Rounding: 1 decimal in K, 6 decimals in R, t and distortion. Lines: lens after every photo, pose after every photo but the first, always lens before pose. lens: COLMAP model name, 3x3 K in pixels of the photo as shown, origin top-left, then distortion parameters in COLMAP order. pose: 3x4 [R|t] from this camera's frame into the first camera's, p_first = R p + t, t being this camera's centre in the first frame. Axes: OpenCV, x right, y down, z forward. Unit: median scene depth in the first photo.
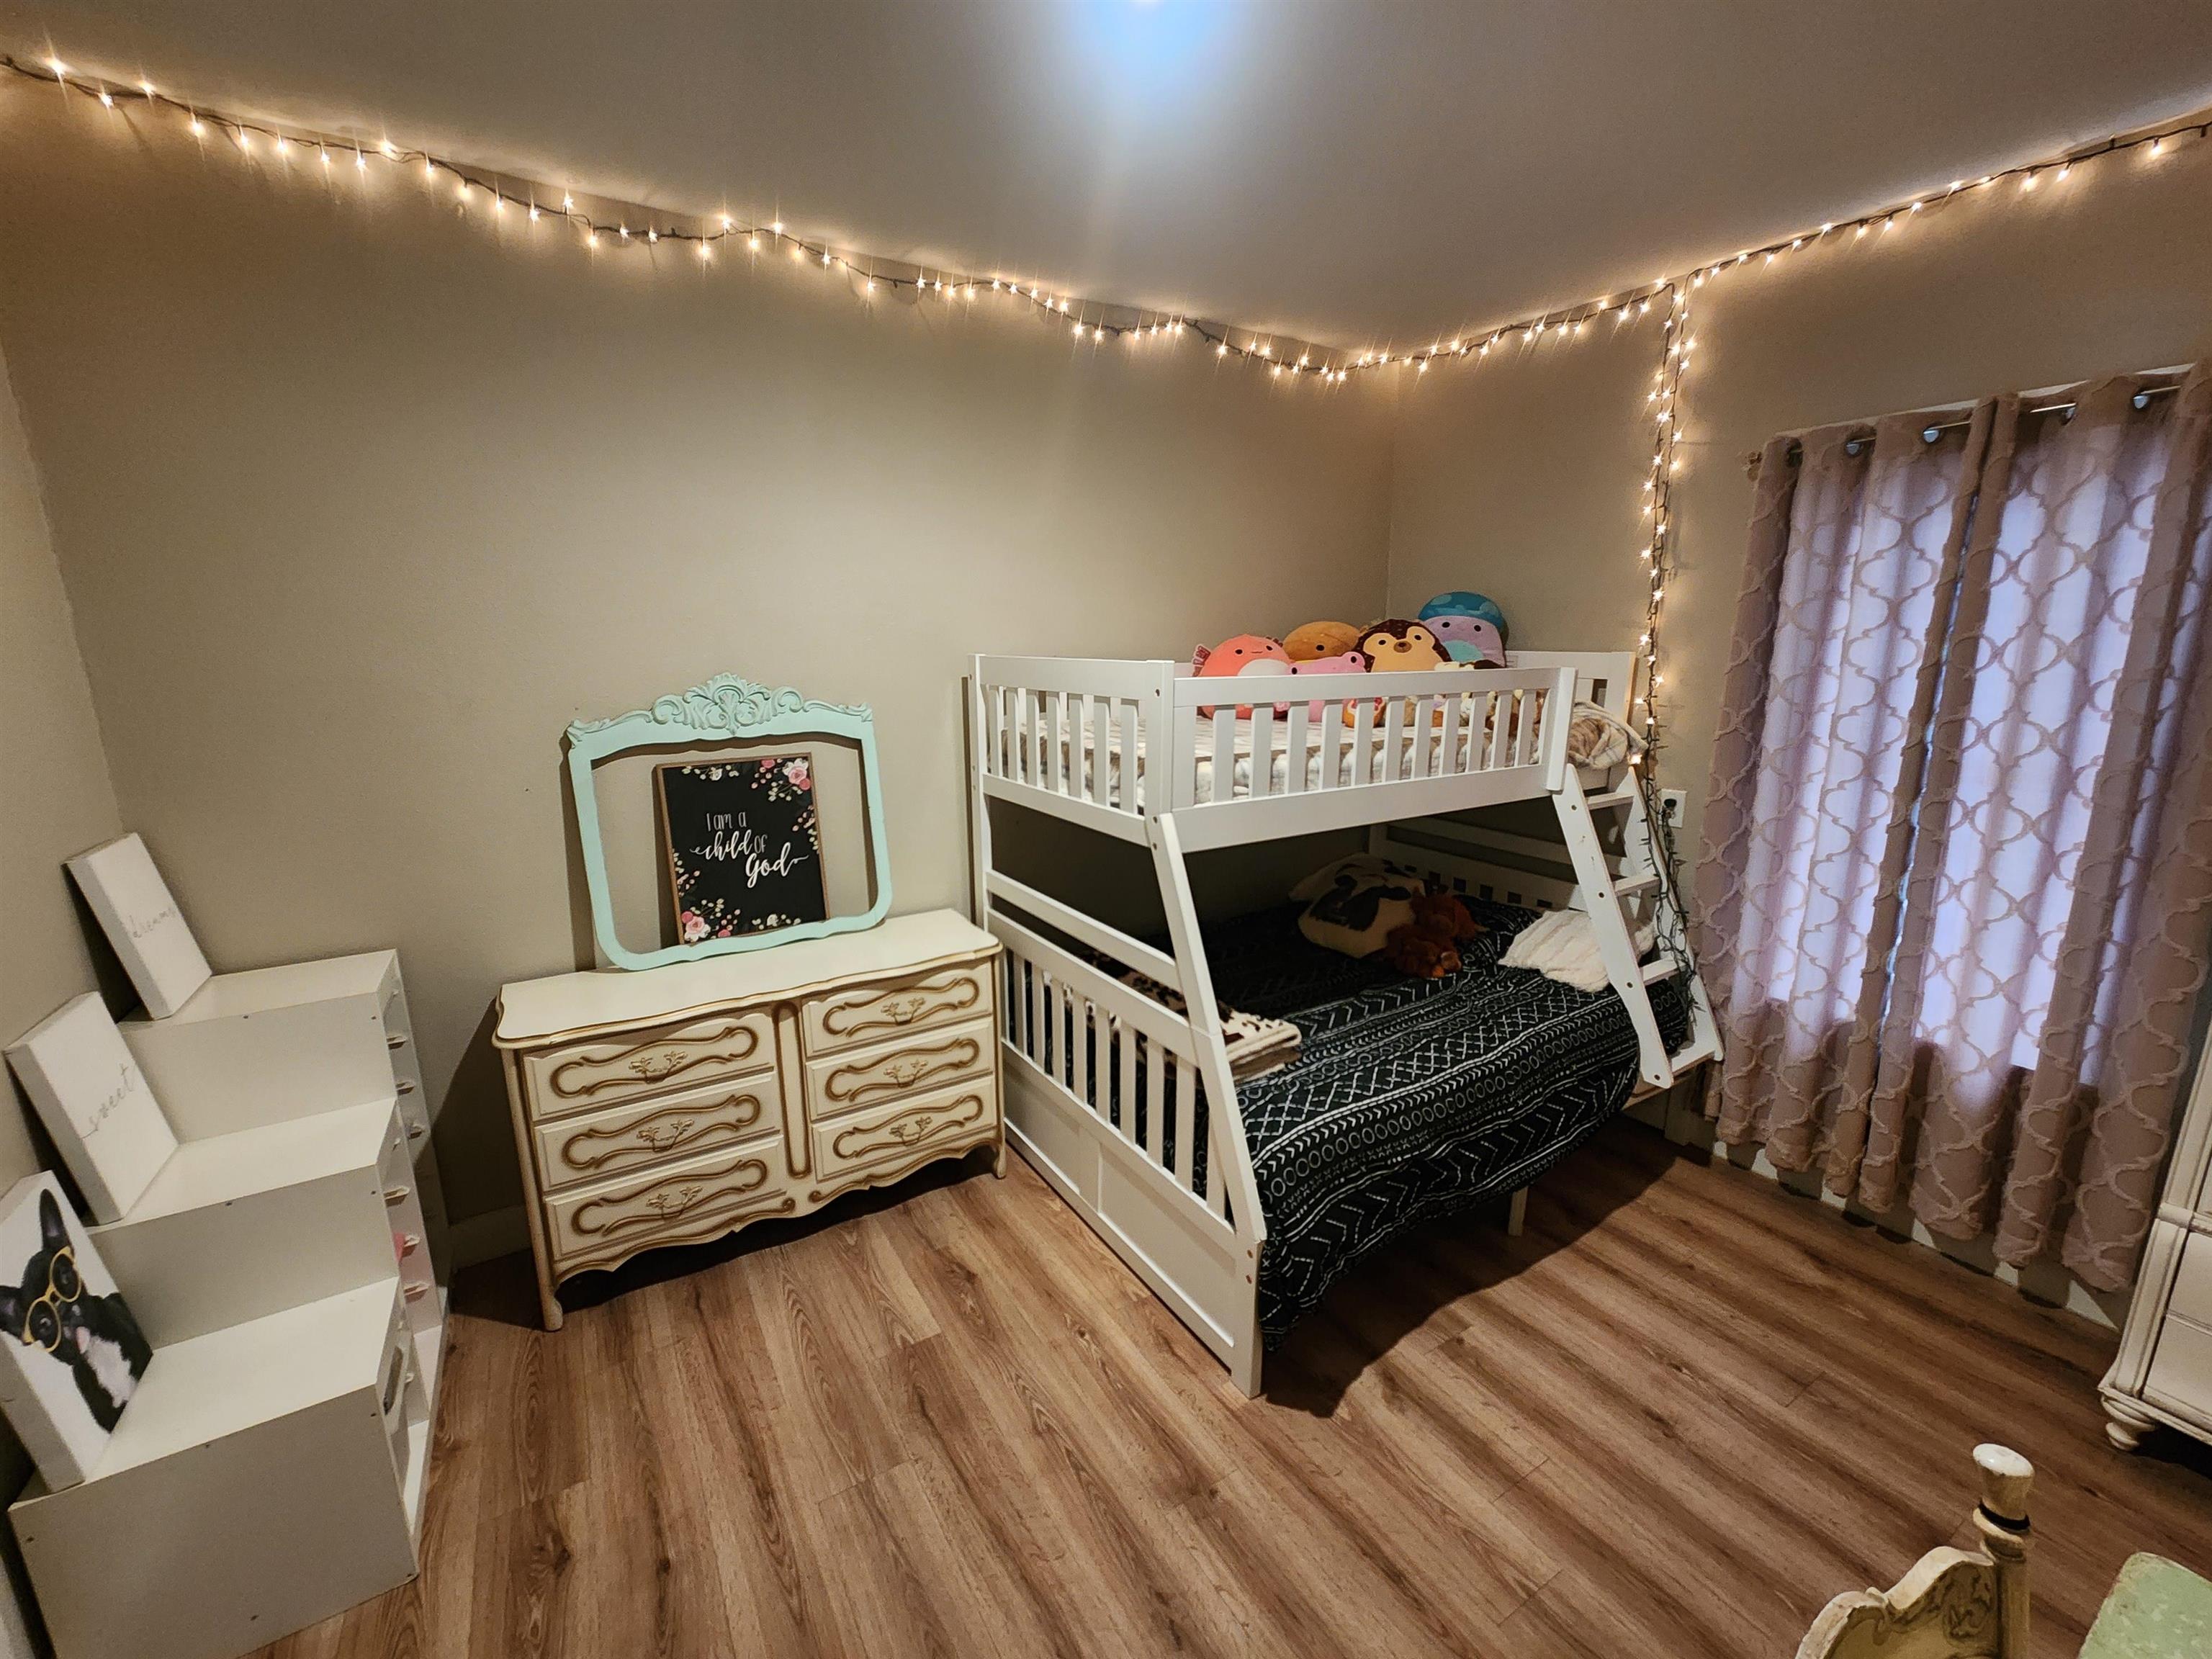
lens RADIAL K [[908.7, 0, 1098.9], [0, 908.7, 834.9], [0, 0, 1]] dist [0.001290, 0.000011]
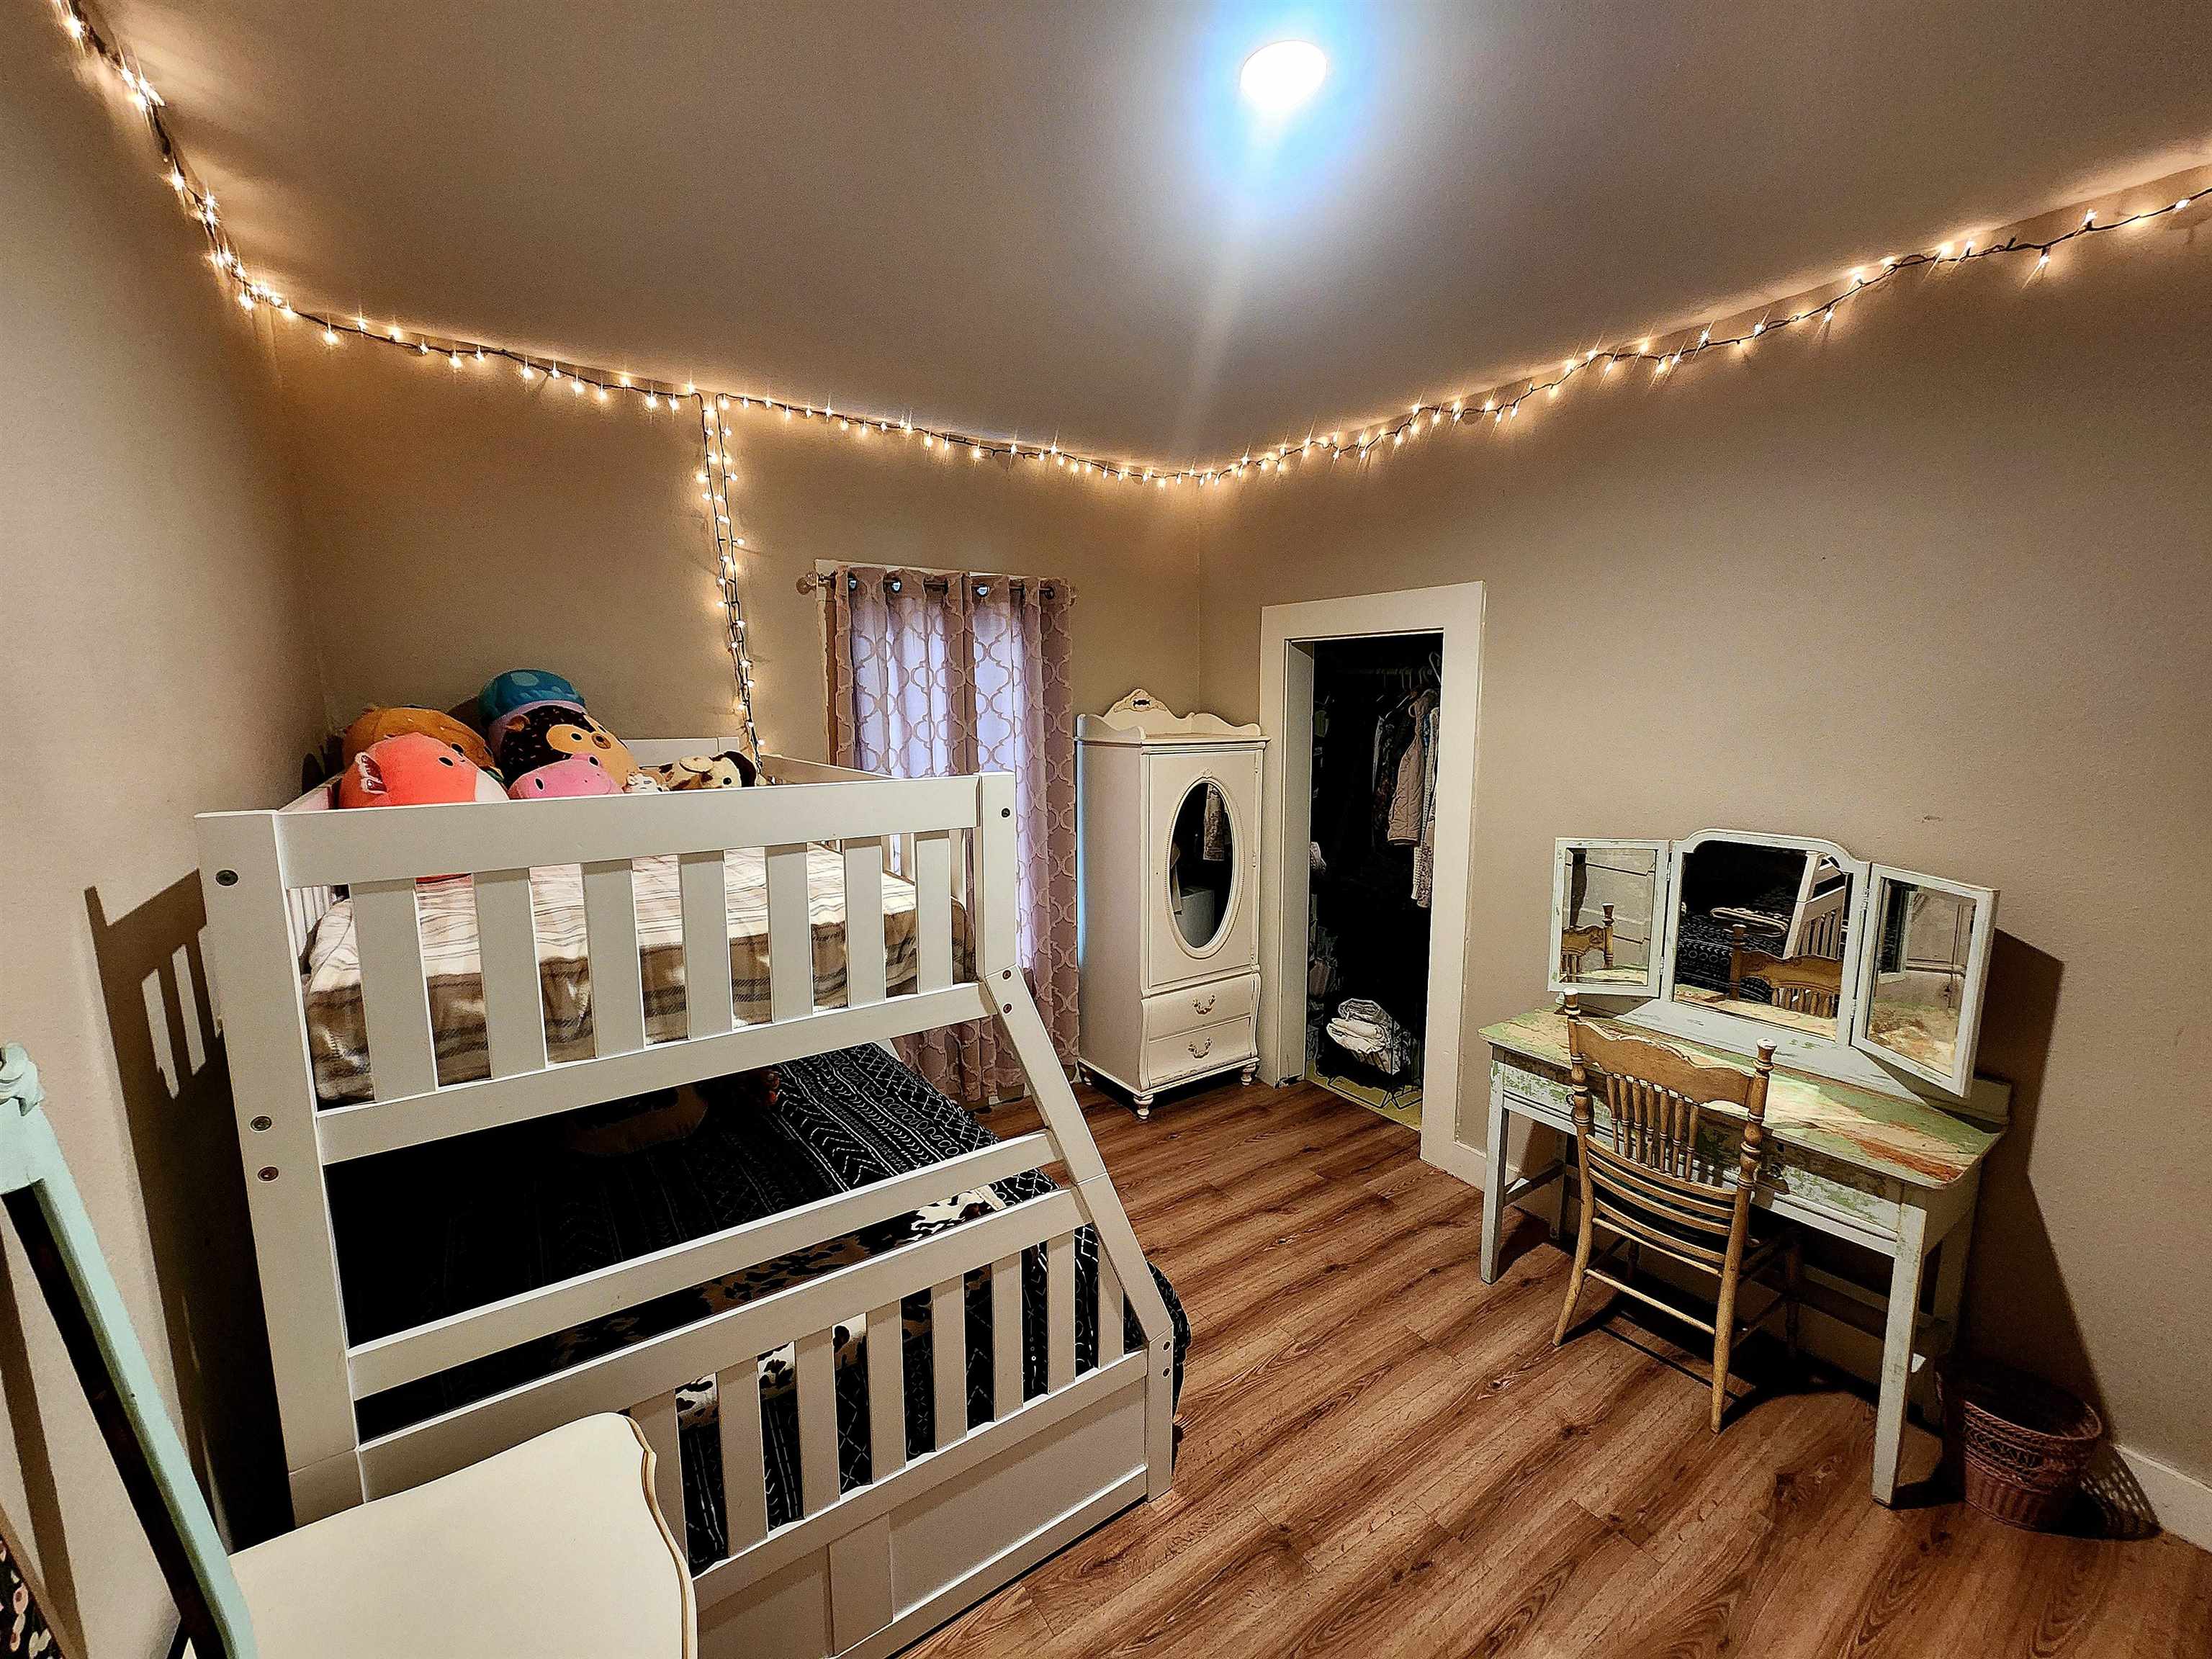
lens RADIAL K [[908.7, 0, 1098.9], [0, 908.7, 834.9], [0, 0, 1]] dist [0.001290, 0.000011]
pose [[-0.050805, -0.145429, 0.988063, -0.562198], [0.213647, 0.964856, 0.152999, -0.190090], [-0.975589, 0.218870, -0.017949, 0.741015]]
